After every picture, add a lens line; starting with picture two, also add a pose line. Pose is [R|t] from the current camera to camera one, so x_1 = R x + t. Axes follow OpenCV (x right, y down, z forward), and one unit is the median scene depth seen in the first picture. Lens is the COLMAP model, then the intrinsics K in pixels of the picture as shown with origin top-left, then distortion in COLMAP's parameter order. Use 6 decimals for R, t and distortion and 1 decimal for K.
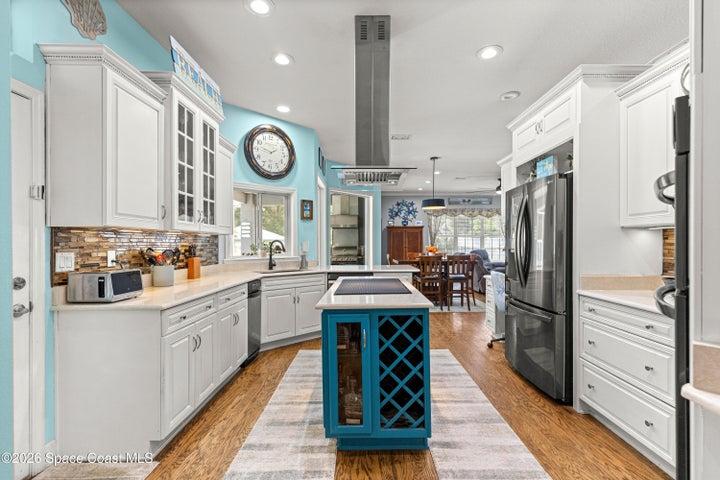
lens RADIAL K [[323.7, 0, 364.3], [0, 323.7, 240.4], [0, 0, 1]] dist [0.003425, -0.000057]
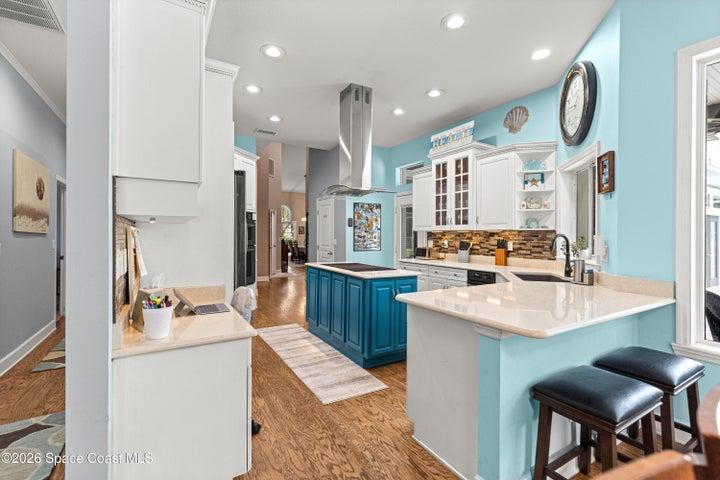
lens RADIAL K [[323.7, 0, 364.3], [0, 323.7, 240.4], [0, 0, 1]] dist [0.003425, -0.000057]
pose [[-0.856648, 0.009435, -0.515815, 0.864198], [0.001158, 0.999865, 0.016366, -0.006714], [0.515900, 0.013423, -0.856544, 2.658294]]
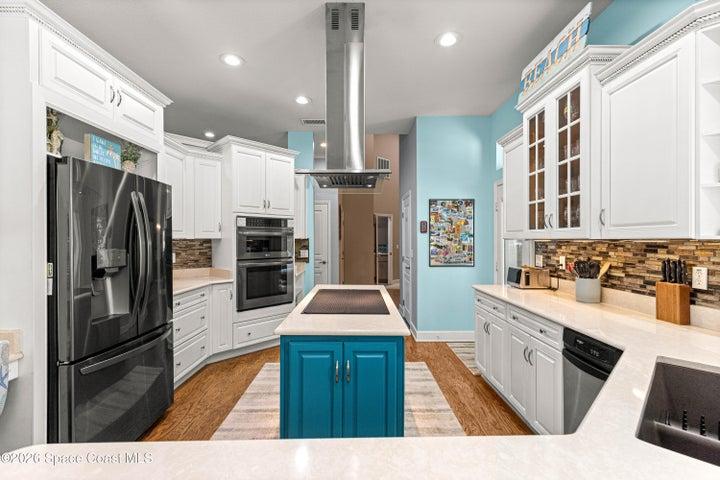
lens RADIAL K [[323.7, 0, 364.3], [0, 323.7, 240.4], [0, 0, 1]] dist [0.003425, -0.000057]
pose [[-0.999680, 0.003750, -0.025021, -0.001922], [0.003759, 0.999993, -0.000319, -0.031662], [0.025019, -0.000413, -0.999687, 2.237530]]
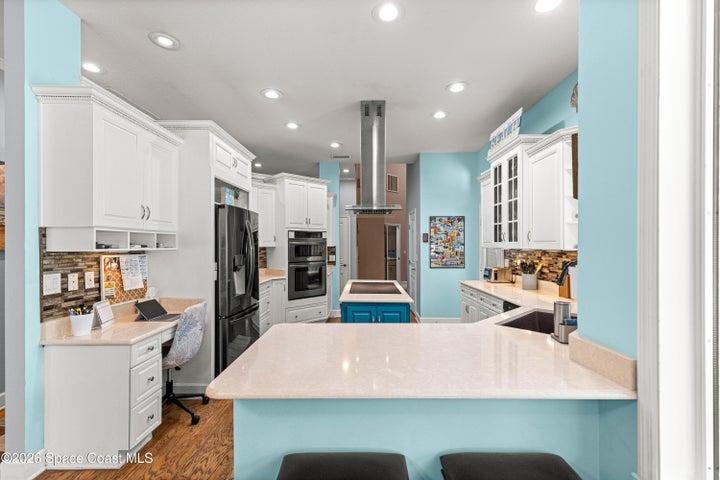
lens RADIAL K [[324.0, 0, 362.4], [0, 324.0, 244.7], [0, 0, 1]] dist [0.000912, -0.000131]
pose [[-0.999992, 0.003407, 0.002073, 0.079949], [0.003402, 0.999992, -0.002204, -0.052108], [-0.002081, -0.002197, -0.999995, 2.825515]]
